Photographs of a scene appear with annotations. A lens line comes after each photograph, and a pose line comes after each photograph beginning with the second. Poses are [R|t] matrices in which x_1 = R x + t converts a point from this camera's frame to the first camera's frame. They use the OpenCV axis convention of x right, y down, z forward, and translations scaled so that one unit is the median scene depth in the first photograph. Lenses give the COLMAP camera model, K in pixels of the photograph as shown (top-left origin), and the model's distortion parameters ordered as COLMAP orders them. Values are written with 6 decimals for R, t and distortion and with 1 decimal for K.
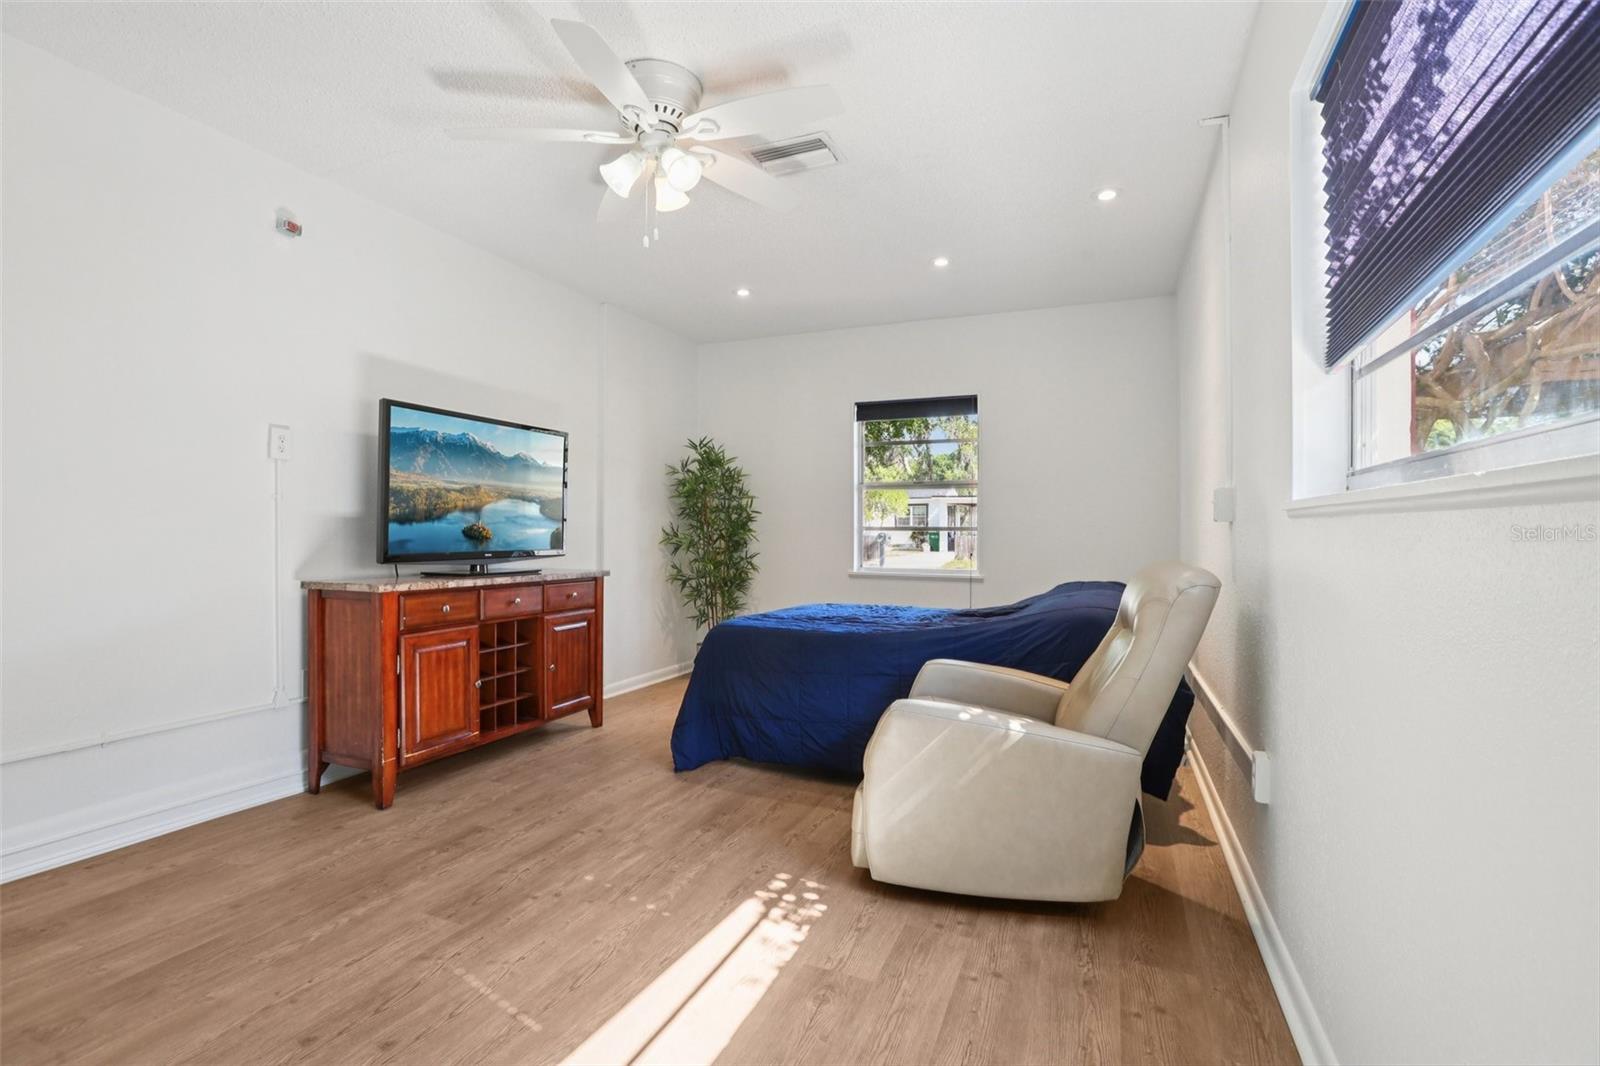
lens RADIAL K [[733.4, 0, 800.0], [0, 733.4, 538.3], [0, 0, 1]] dist [-0.040650, 0.004151]
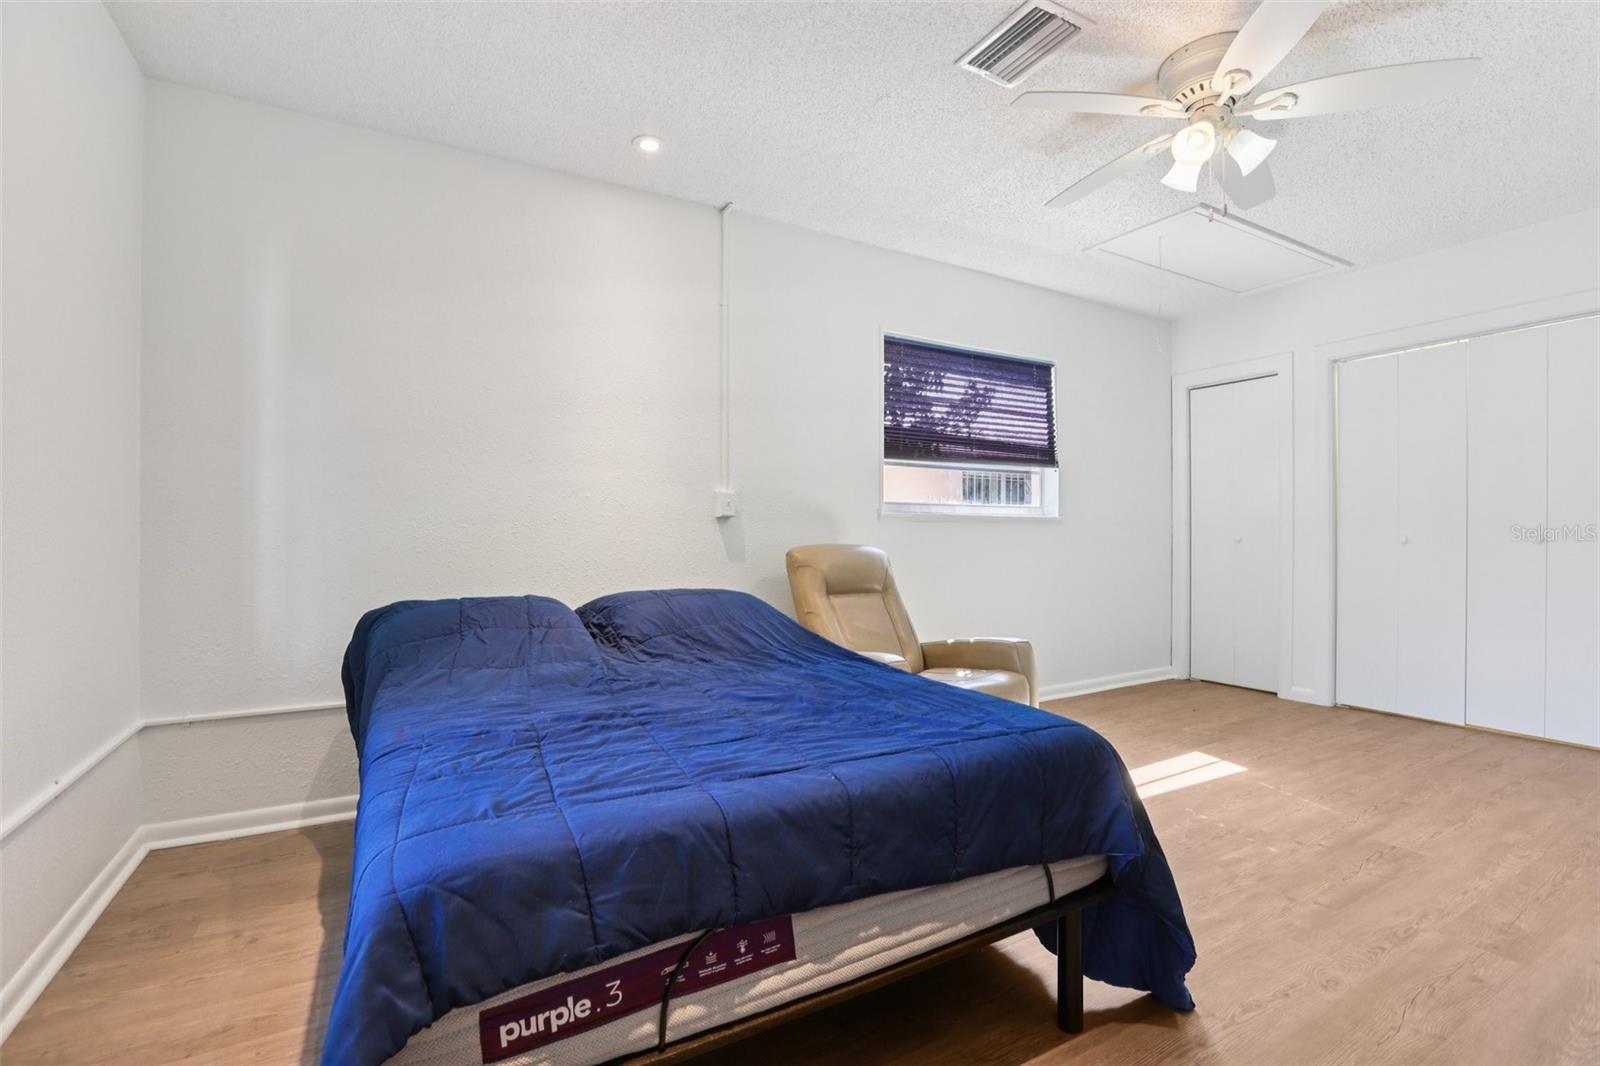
lens RADIAL K [[733.4, 0, 797.6], [0, 733.4, 534.3], [0, 0, 1]] dist [-0.040650, 0.004151]
pose [[-0.797491, 0.013697, 0.603175, -0.348726], [0.009085, 0.999902, -0.010695, 0.013006], [-0.603262, -0.003050, -0.797537, 2.114194]]
